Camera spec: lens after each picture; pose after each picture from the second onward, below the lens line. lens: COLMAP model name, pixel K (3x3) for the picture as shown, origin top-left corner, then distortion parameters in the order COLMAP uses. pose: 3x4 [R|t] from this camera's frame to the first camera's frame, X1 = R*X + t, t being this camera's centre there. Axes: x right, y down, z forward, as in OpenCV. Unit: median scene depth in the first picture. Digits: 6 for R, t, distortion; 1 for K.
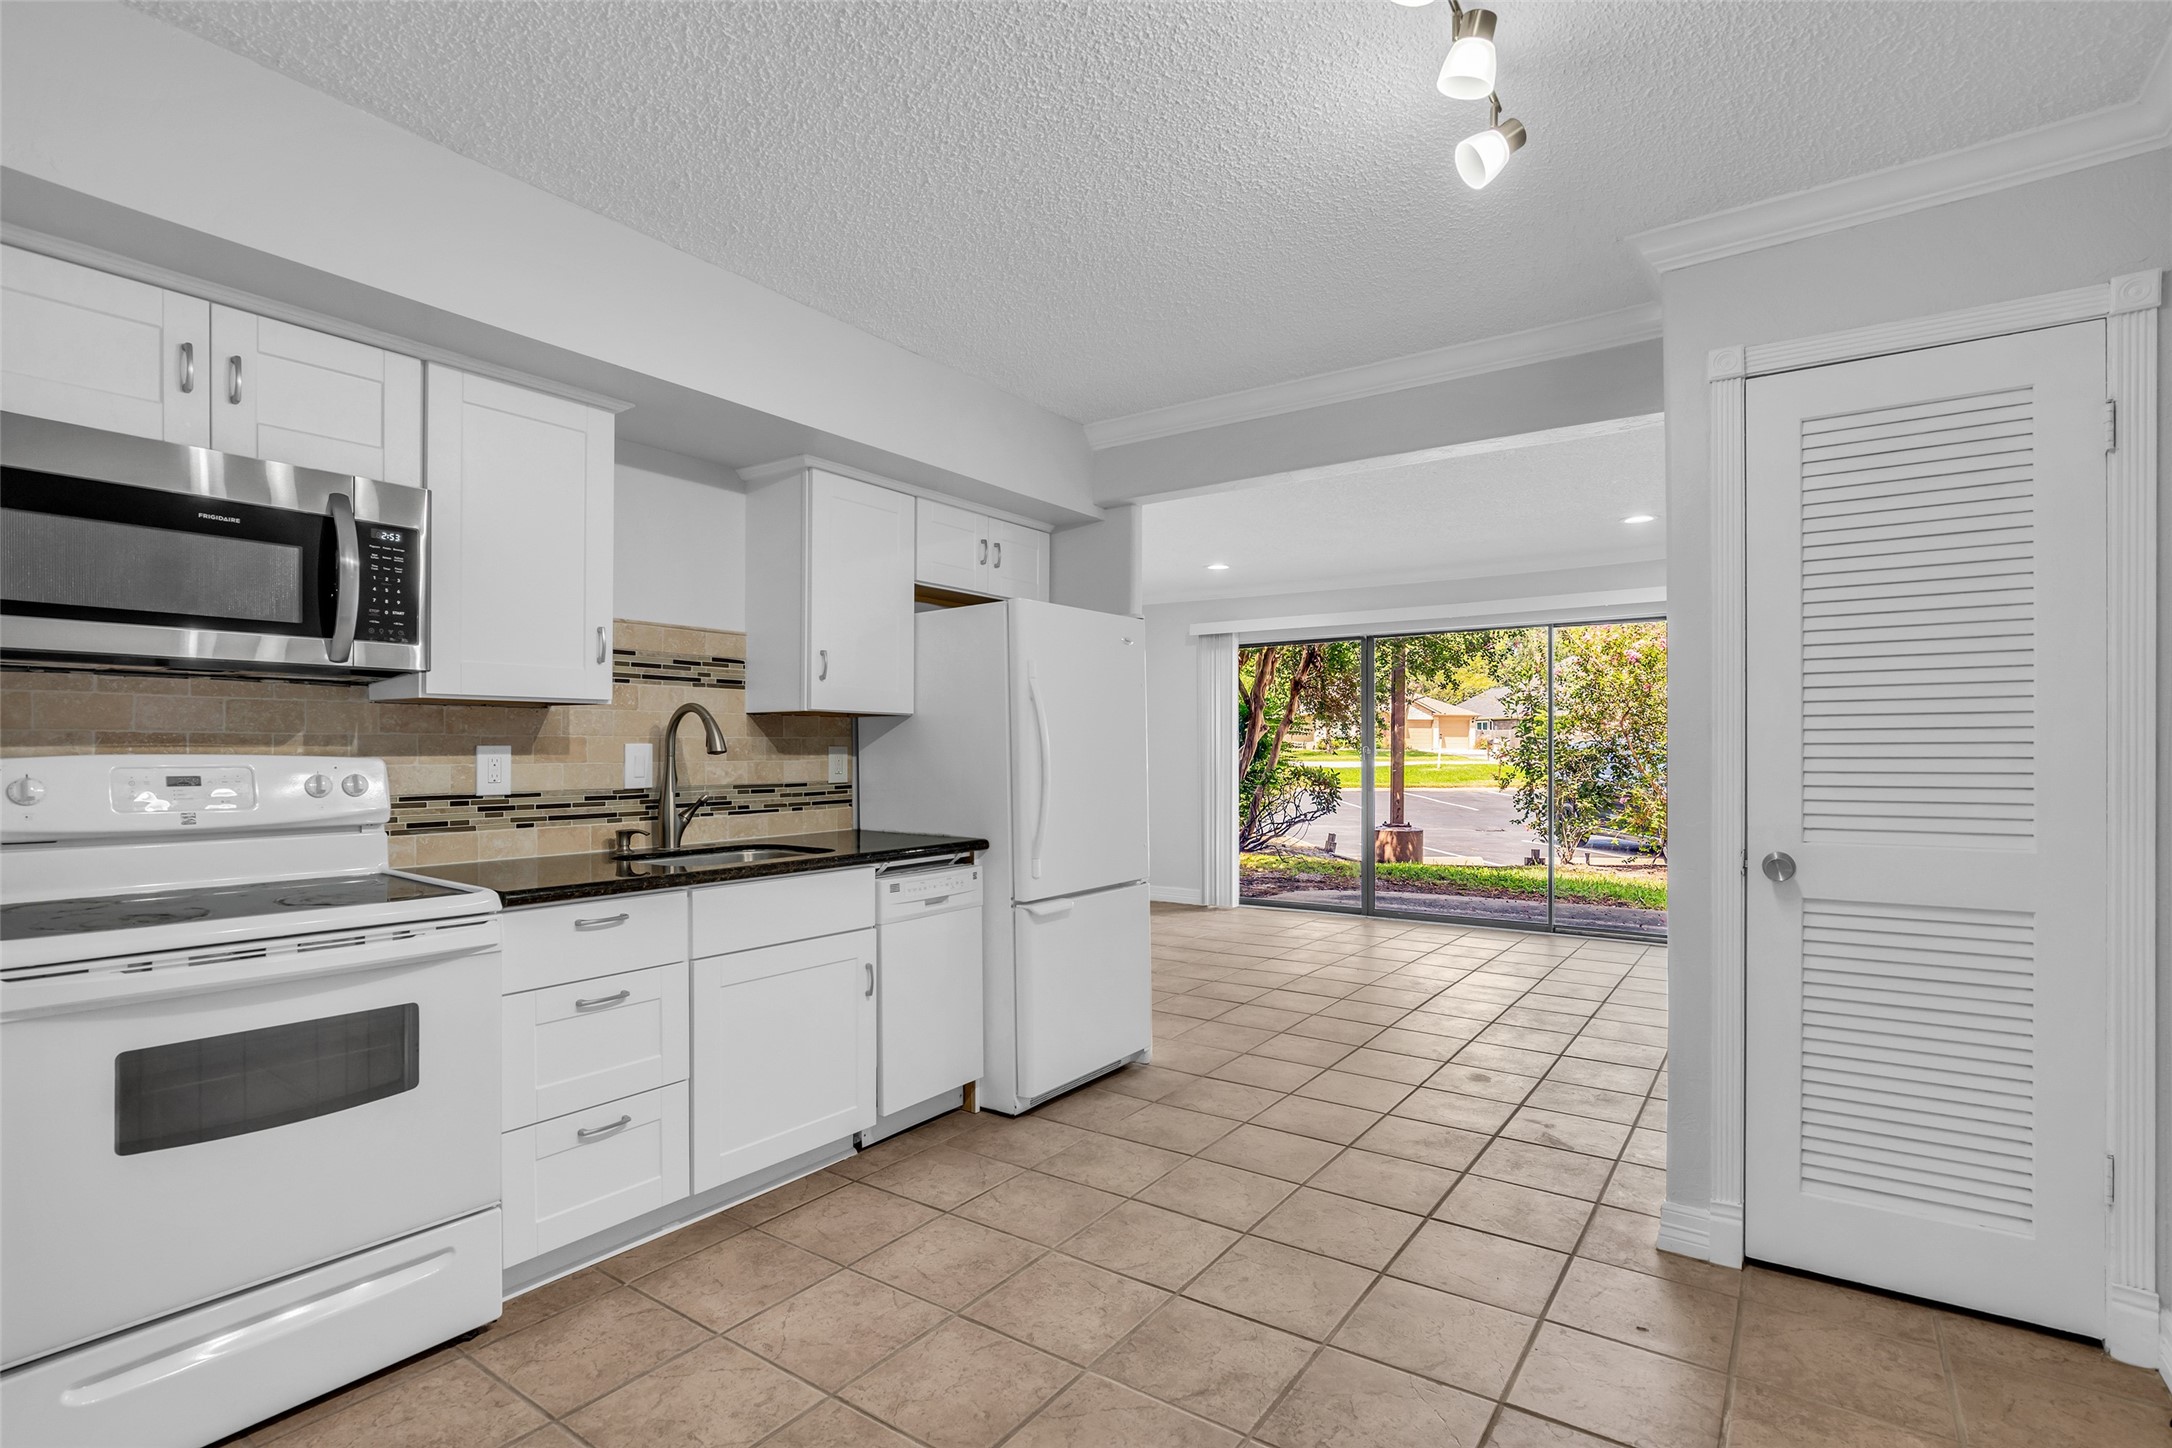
lens RADIAL K [[1051.4, 0, 1088.4], [0, 1051.4, 755.7], [0, 0, 1]] dist [-0.000097, 0.000289]
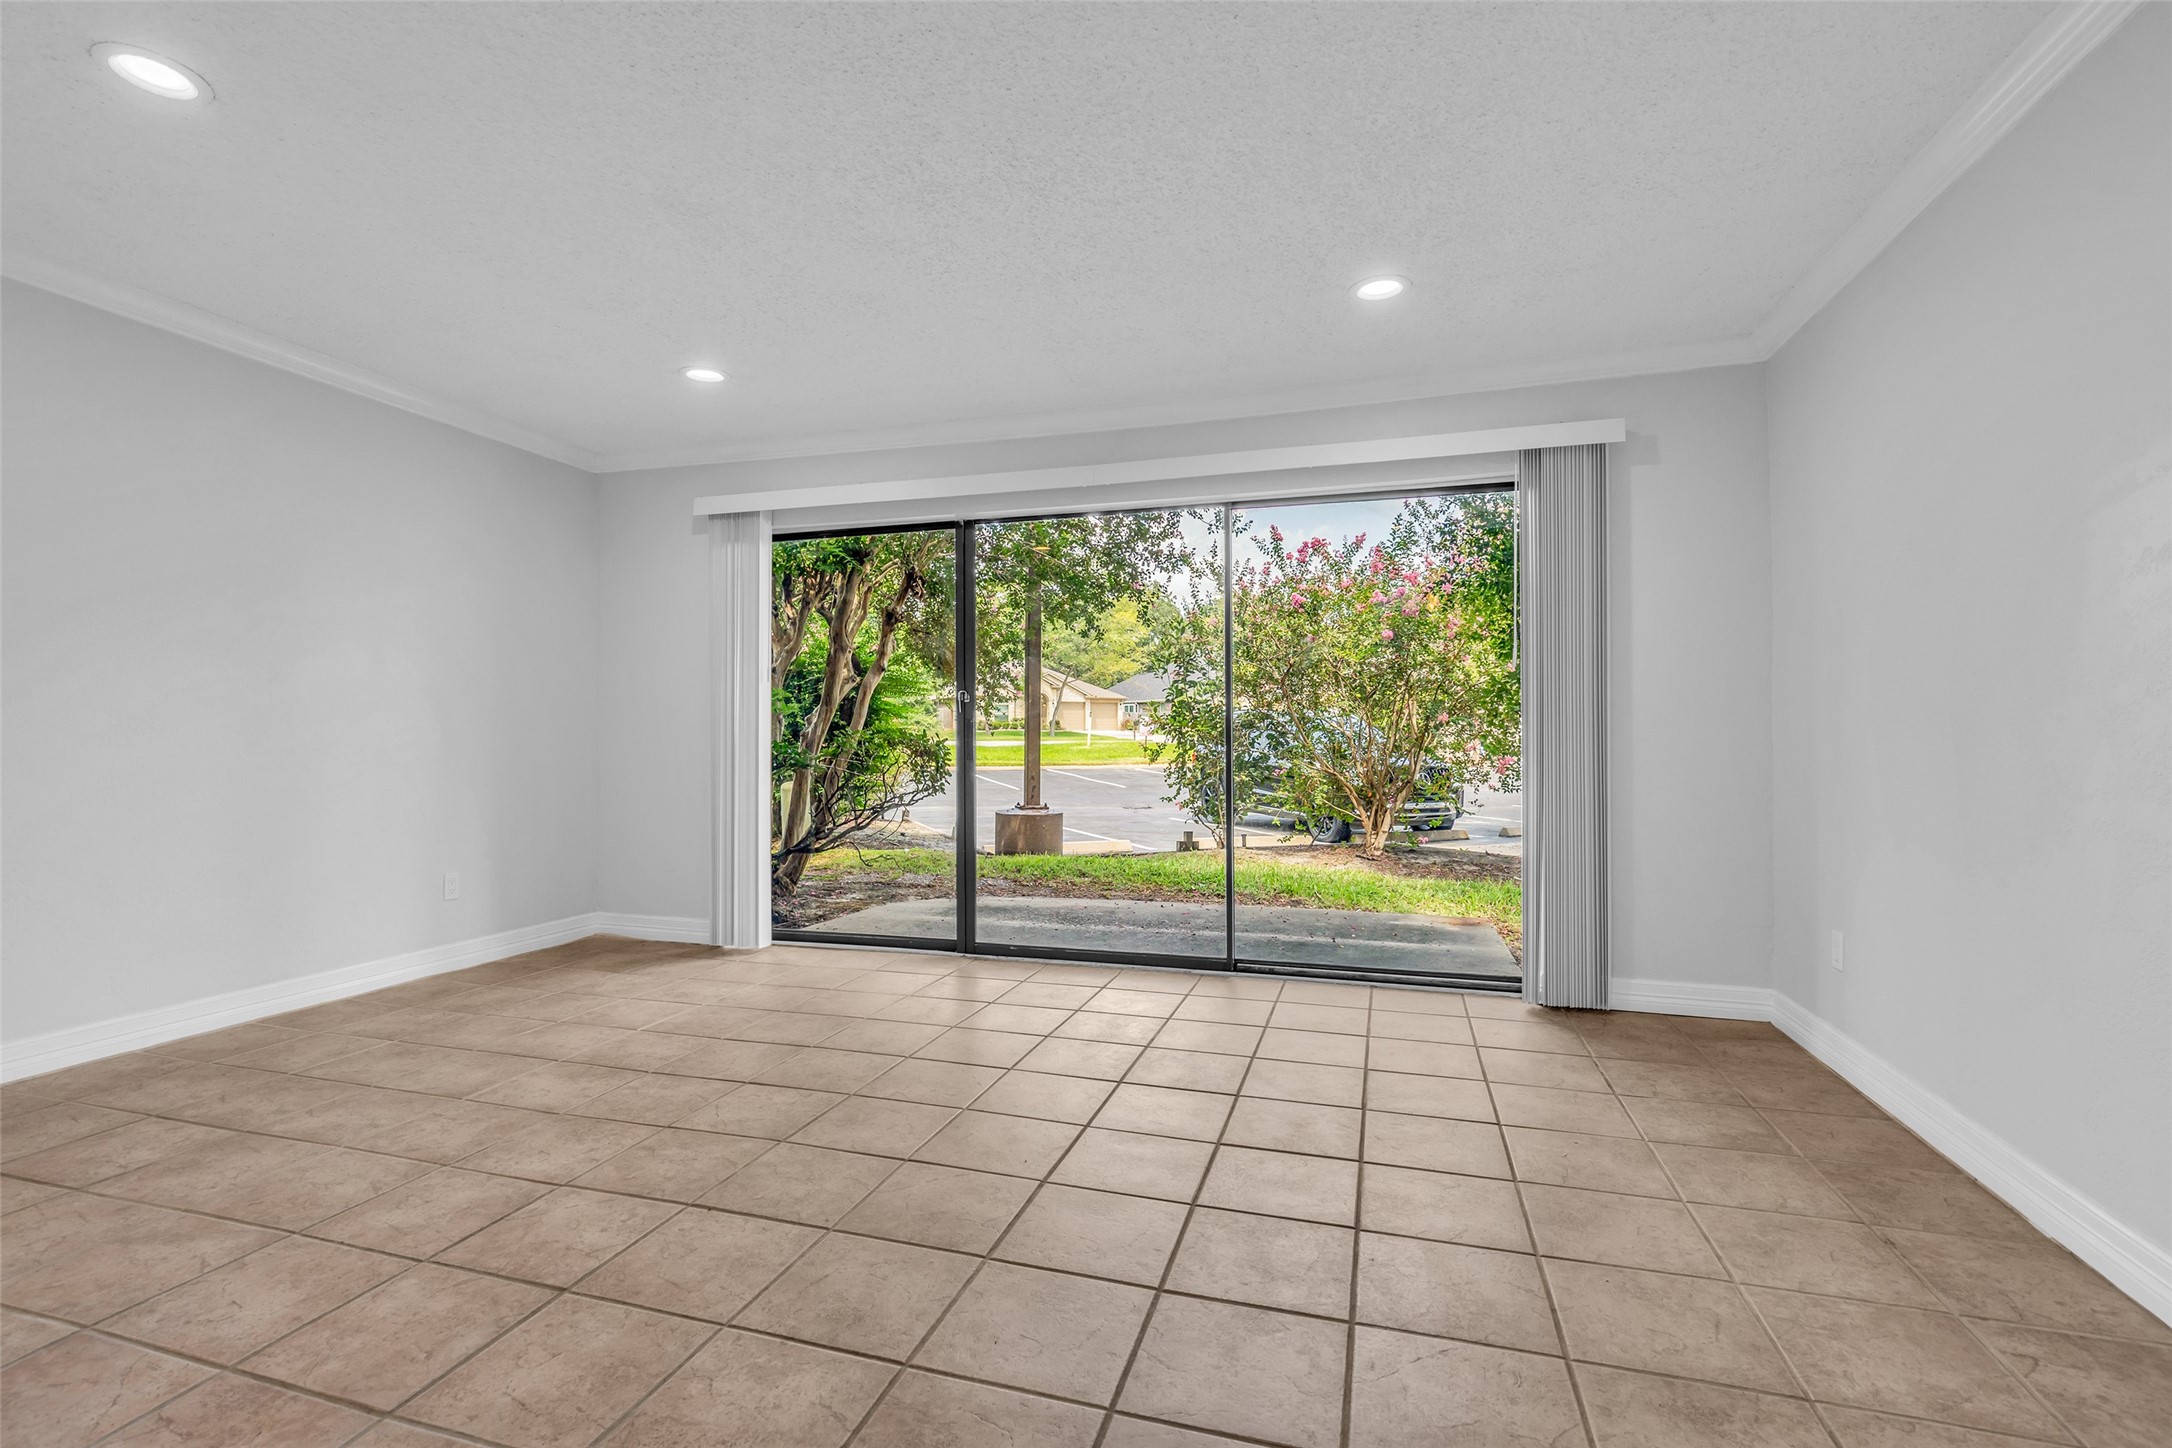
lens RADIAL K [[997.6, 0, 1077.4], [0, 997.6, 729.1], [0, 0, 1]] dist [0.000155, 0.000034]
pose [[0.953327, 0.000238, 0.301940, 0.146208], [0.002934, 0.999945, -0.010052, 0.021194], [-0.301926, 0.010469, 0.953274, 0.394128]]
